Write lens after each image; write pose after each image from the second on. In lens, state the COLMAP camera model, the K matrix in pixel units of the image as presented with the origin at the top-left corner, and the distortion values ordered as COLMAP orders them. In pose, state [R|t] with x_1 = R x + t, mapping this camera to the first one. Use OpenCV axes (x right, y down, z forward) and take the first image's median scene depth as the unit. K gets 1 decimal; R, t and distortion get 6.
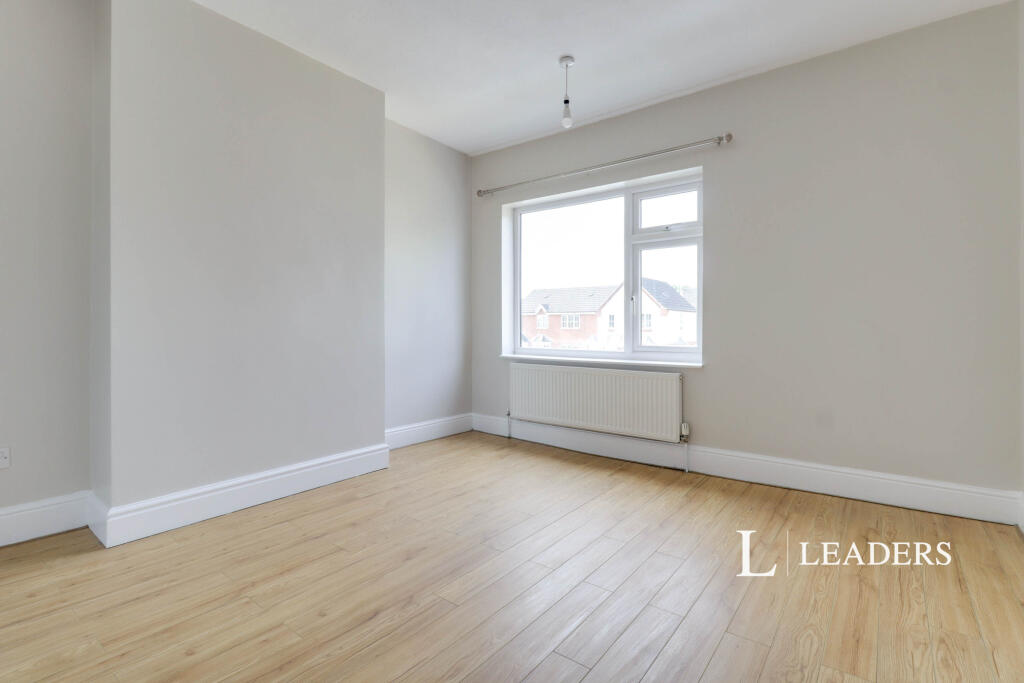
lens RADIAL K [[471.0, 0, 516.3], [0, 471.0, 330.1], [0, 0, 1]] dist [0.000446, -0.000726]
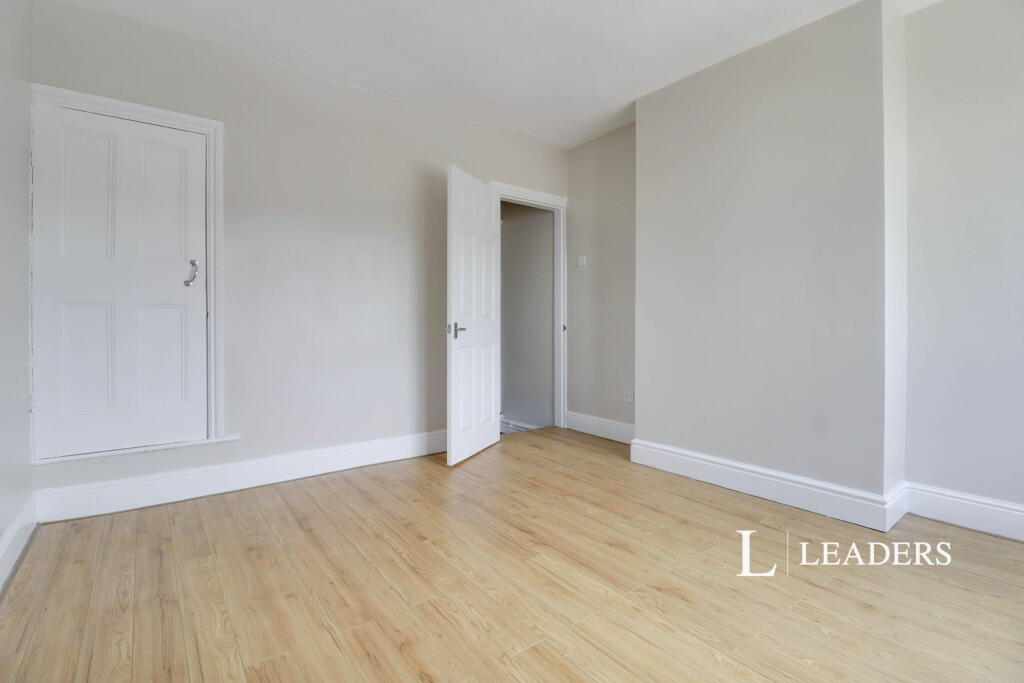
lens RADIAL K [[471.0, 0, 516.3], [0, 471.0, 330.1], [0, 0, 1]] dist [0.000446, -0.000726]
pose [[-0.252406, 0.008330, -0.967586, 0.834504], [-0.003783, 0.999947, 0.009595, -0.013257], [0.967614, 0.006082, -0.252361, 1.027946]]
